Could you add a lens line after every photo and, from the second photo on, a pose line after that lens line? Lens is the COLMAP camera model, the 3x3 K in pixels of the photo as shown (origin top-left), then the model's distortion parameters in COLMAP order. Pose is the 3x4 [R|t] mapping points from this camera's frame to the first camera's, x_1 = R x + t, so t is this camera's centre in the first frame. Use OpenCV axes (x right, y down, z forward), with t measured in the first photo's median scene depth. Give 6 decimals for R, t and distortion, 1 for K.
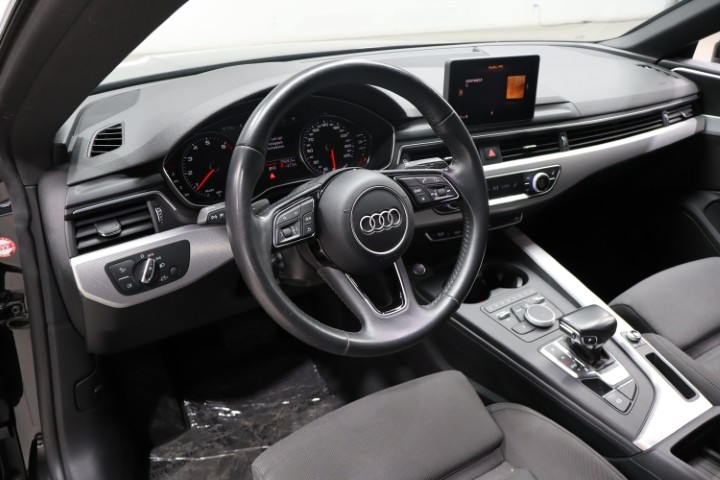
lens RADIAL K [[605.2, 0, 360.0], [0, 605.2, 240.0], [0, 0, 1]] dist [0.003231, -0.005970]
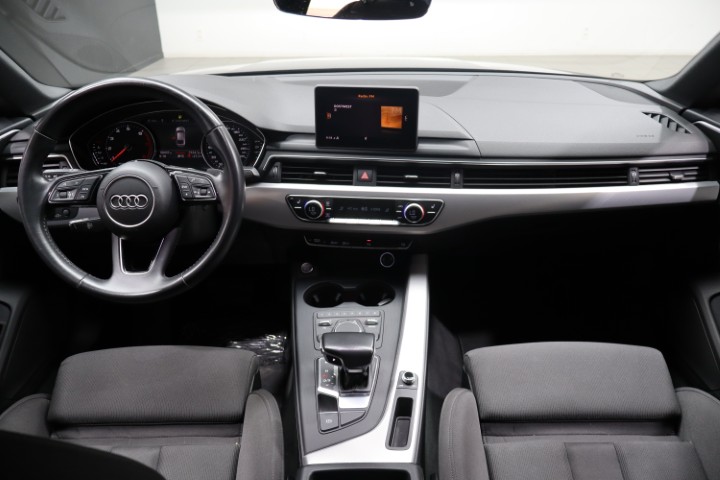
lens RADIAL K [[605.2, 0, 360.0], [0, 605.2, 240.0], [0, 0, 1]] dist [0.003231, -0.005970]
pose [[0.837263, 0.220117, -0.500539, 0.765592], [-0.220894, 0.973534, 0.058626, -0.093717], [0.500196, 0.061480, 0.863727, 0.082832]]
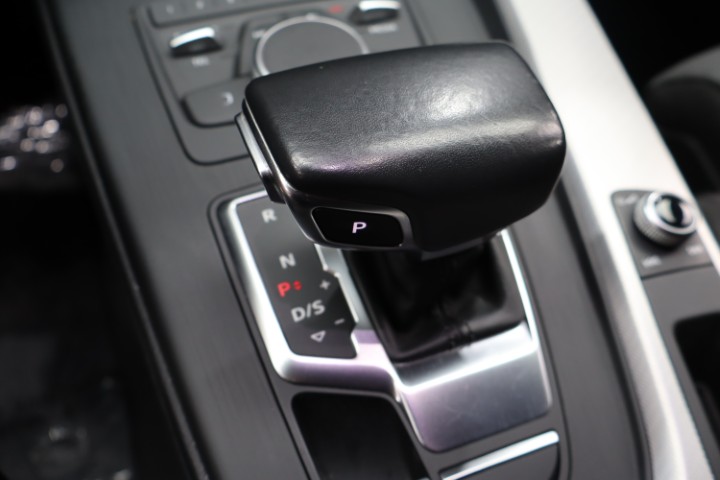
lens RADIAL K [[605.2, 0, 360.0], [0, 605.2, 240.0], [0, 0, 1]] dist [0.003231, -0.005970]
pose [[0.972731, 0.196304, -0.123527, 0.341487], [-0.129227, 0.900976, 0.414177, 0.080308], [0.192599, -0.386920, 0.901775, 0.711290]]
